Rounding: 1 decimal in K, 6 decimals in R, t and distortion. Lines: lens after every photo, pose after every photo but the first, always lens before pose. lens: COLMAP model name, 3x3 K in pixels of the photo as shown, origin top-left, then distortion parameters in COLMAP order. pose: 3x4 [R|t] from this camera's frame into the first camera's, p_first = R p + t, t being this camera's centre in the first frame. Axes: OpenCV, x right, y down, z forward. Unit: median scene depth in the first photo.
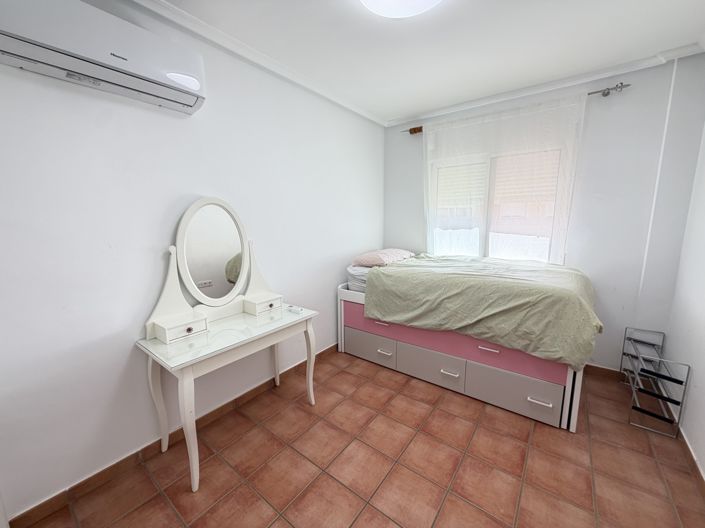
lens RADIAL K [[279.7, 0, 352.5], [0, 279.7, 264.0], [0, 0, 1]] dist [-0.000075, -0.000015]
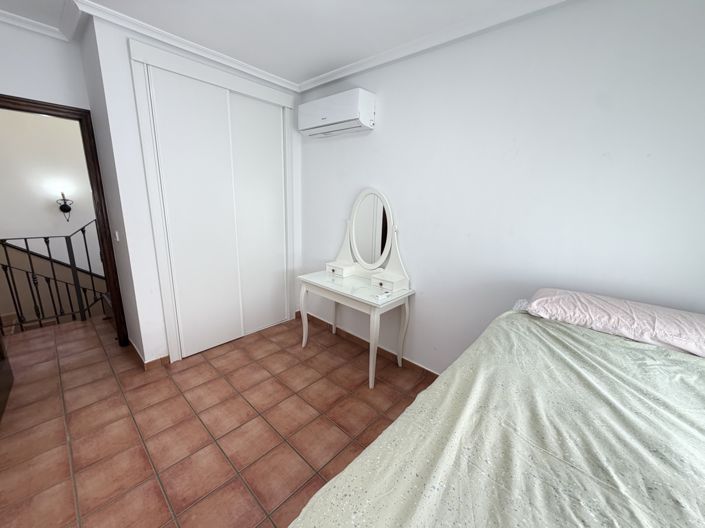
lens RADIAL K [[281.0, 0, 351.4], [0, 281.0, 265.6], [0, 0, 1]] dist [-0.000123, 0.000165]
pose [[-0.090954, 0.242231, -0.965946, 0.978201], [-0.193748, 0.947128, 0.255755, -0.230912], [0.976826, 0.210412, -0.039213, 1.122761]]
